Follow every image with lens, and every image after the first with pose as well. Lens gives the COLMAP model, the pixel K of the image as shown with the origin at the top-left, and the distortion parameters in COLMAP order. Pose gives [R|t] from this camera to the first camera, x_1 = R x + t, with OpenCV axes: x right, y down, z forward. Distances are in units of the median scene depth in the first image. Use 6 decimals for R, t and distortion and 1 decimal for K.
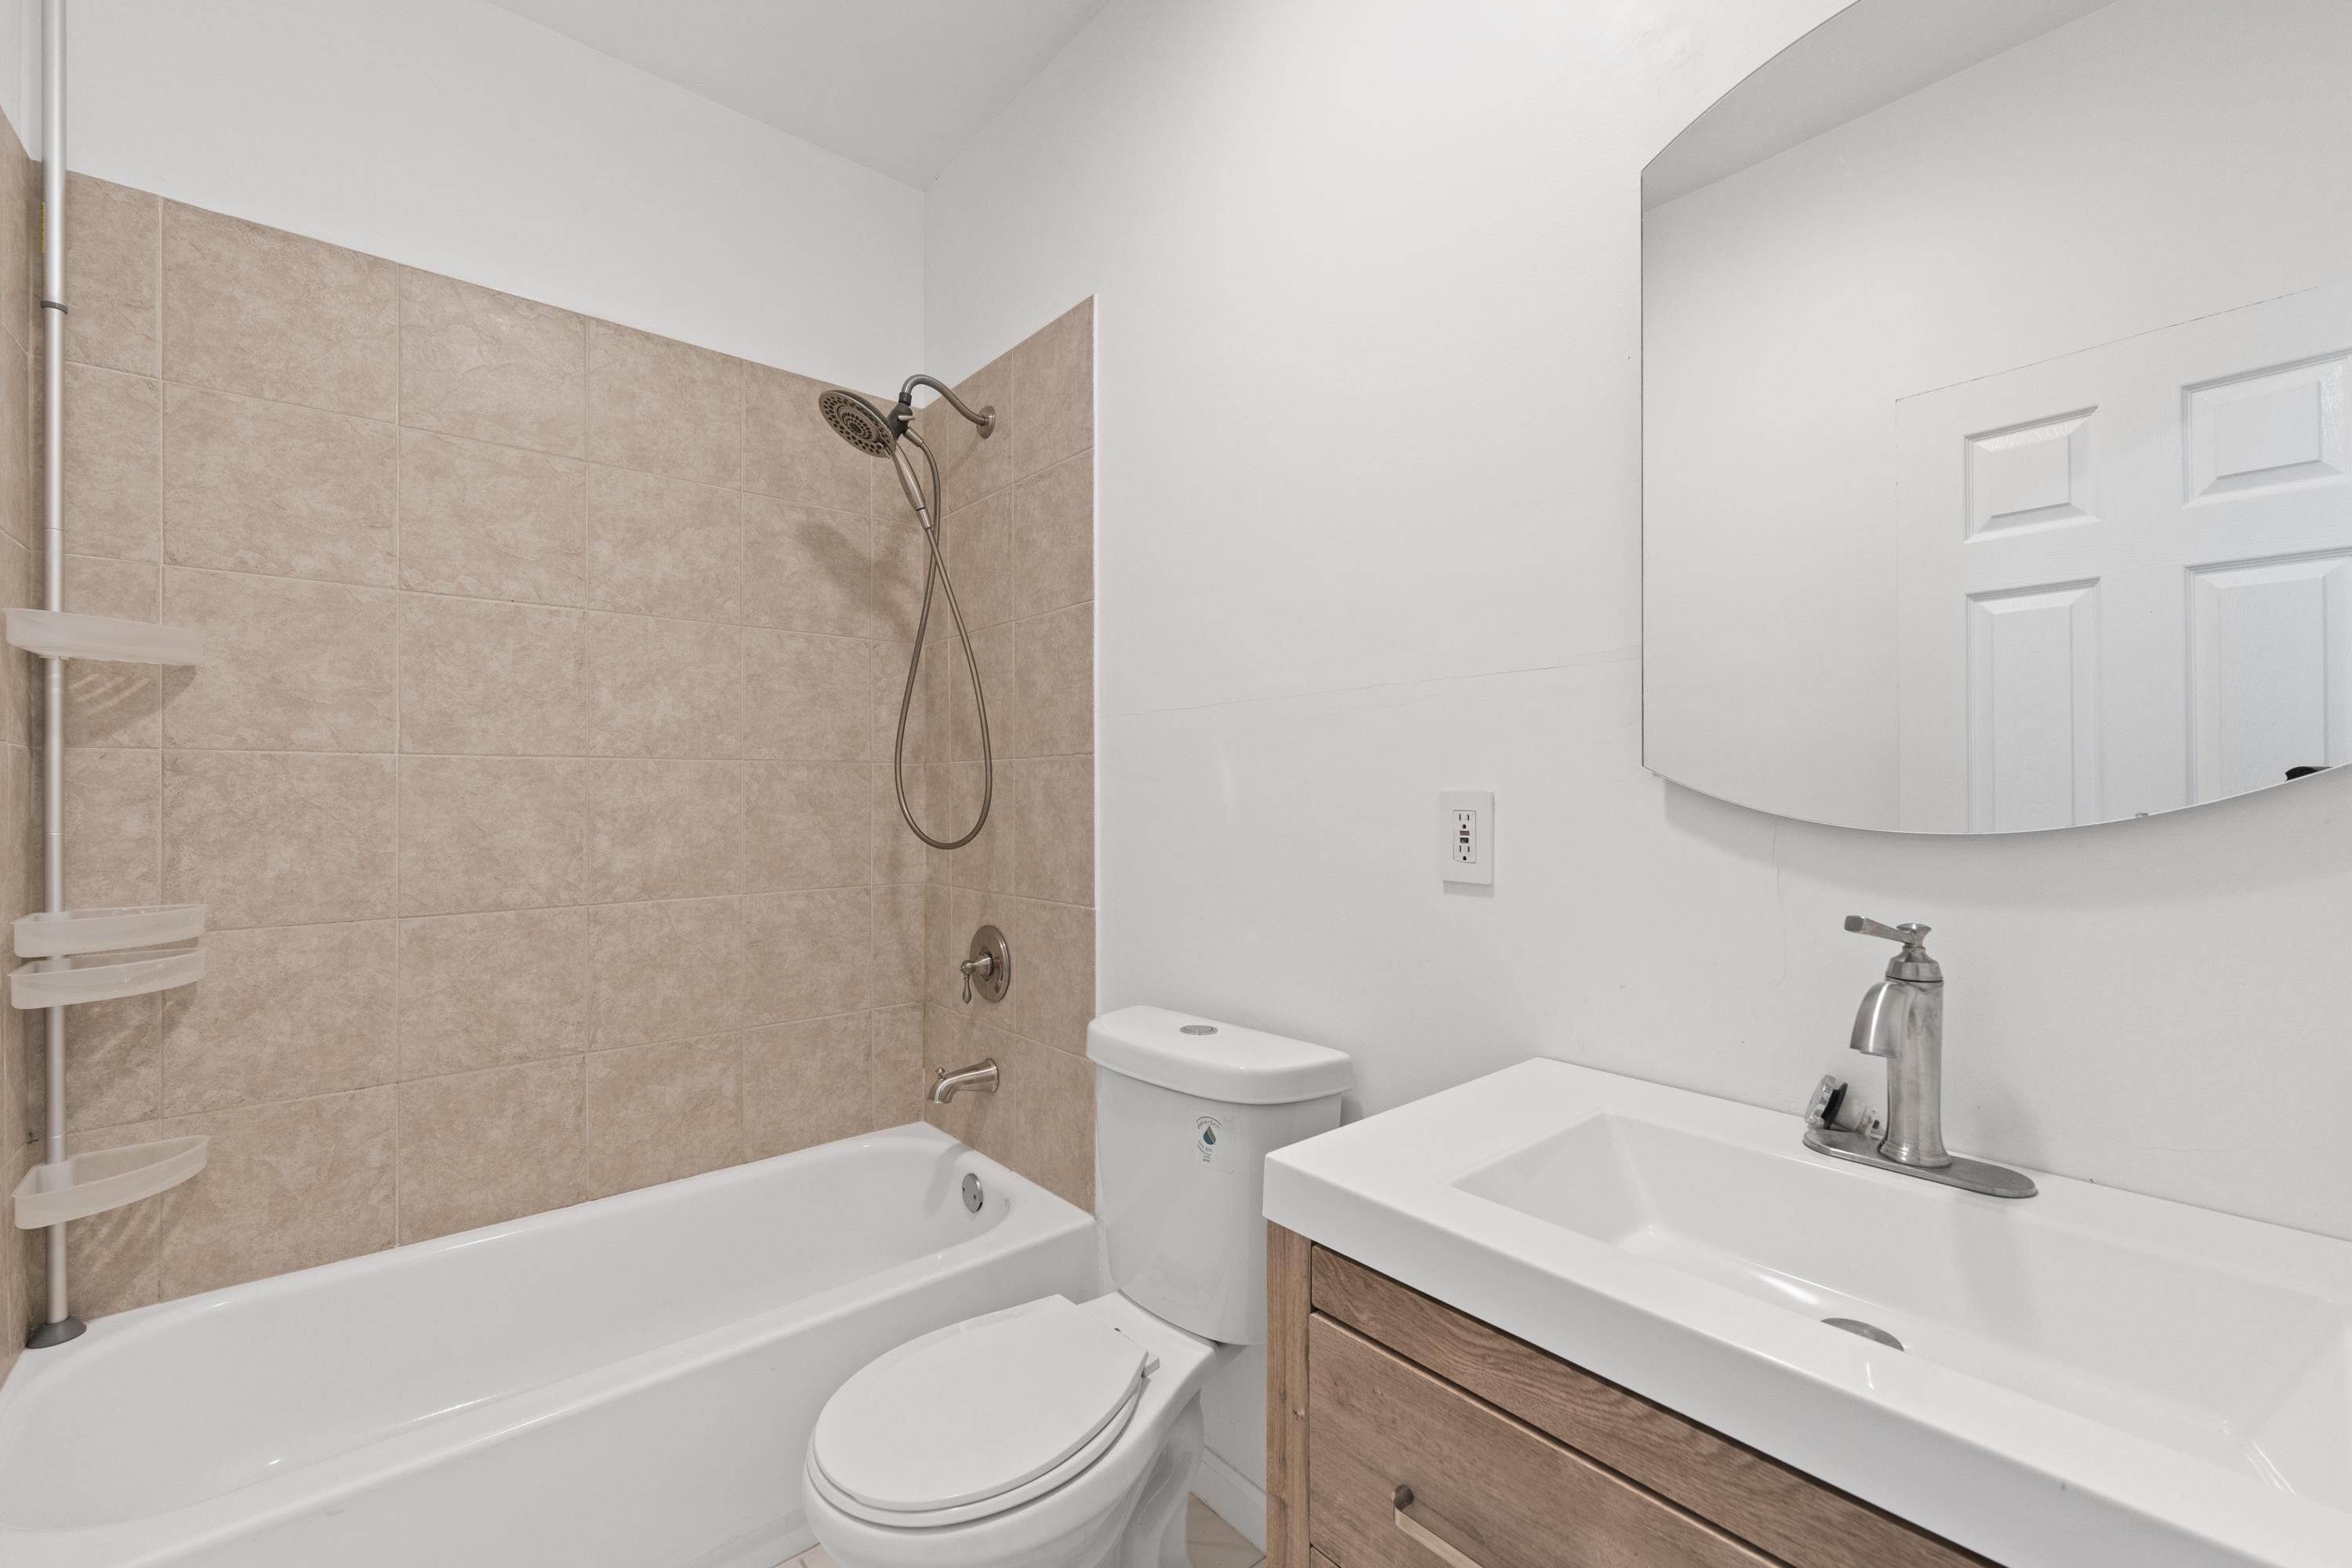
lens RADIAL K [[952.1, 0, 1172.3], [0, 952.1, 766.3], [0, 0, 1]] dist [-0.003545, -0.000478]
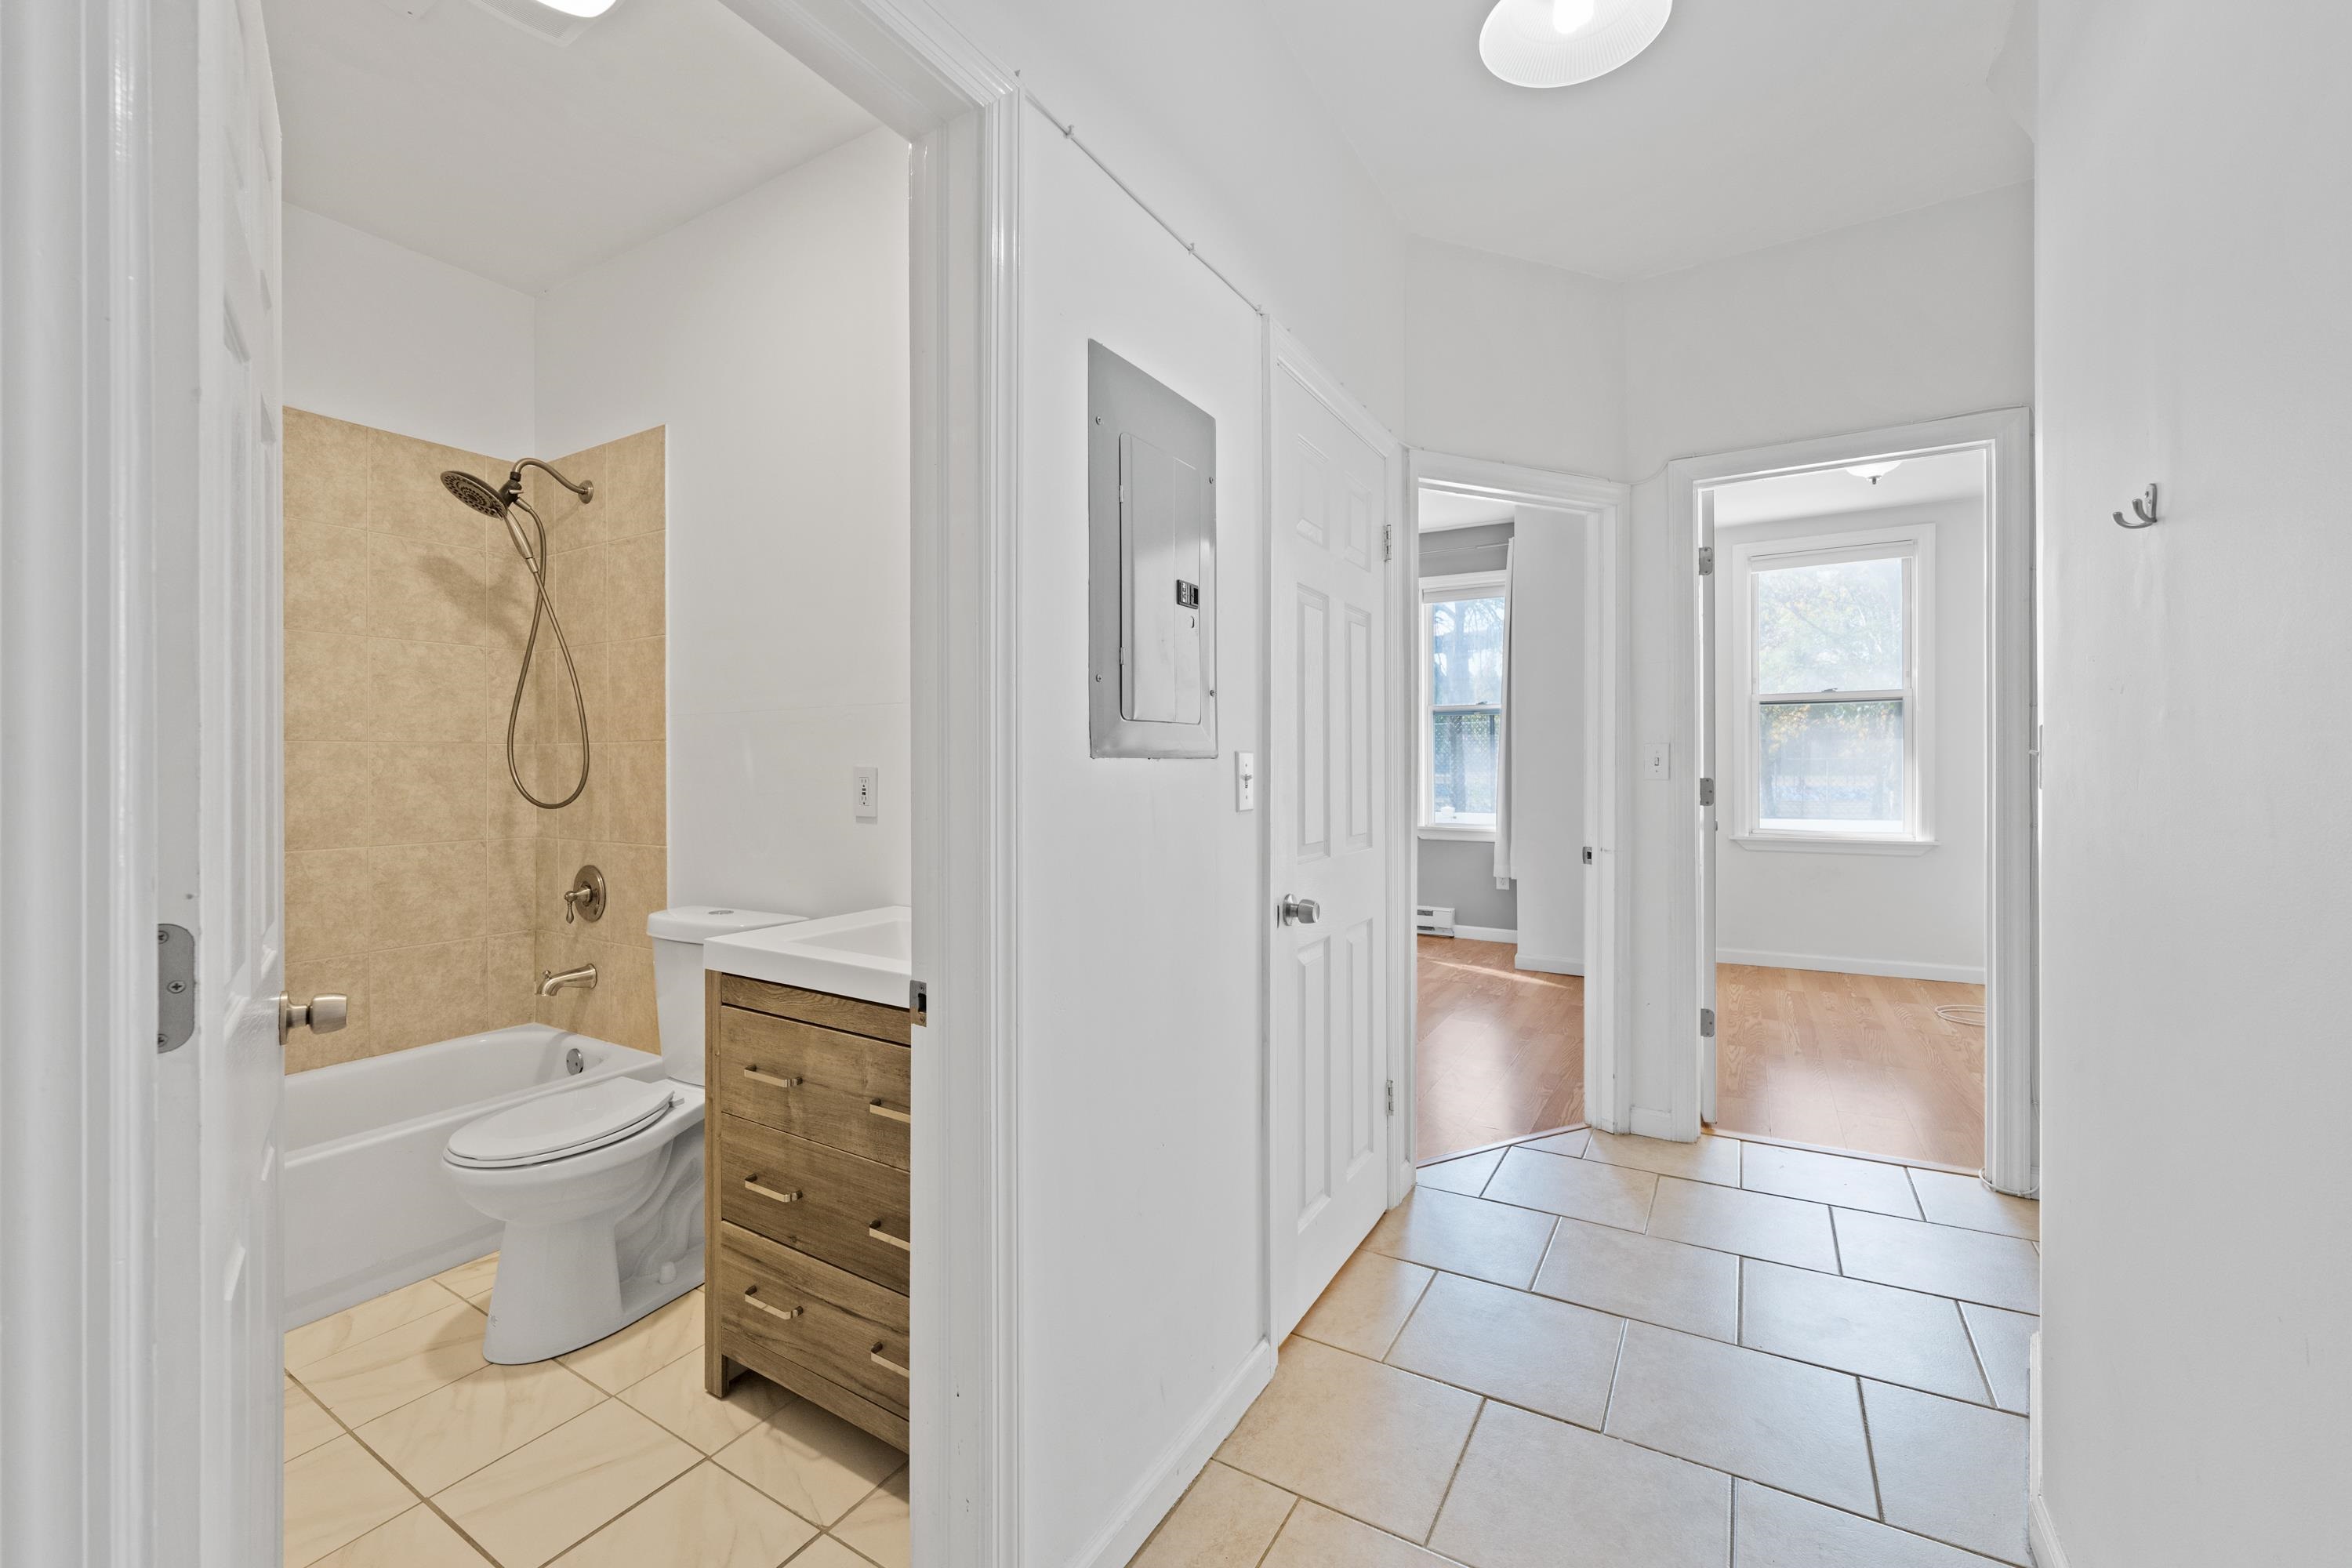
lens RADIAL K [[952.1, 0, 1172.3], [0, 952.1, 766.3], [0, 0, 1]] dist [-0.003545, -0.000478]
pose [[0.950447, 0.005002, 0.310845, 0.175673], [-0.012001, 0.999716, 0.020608, -0.011396], [-0.310653, -0.023317, 0.950237, -0.540768]]
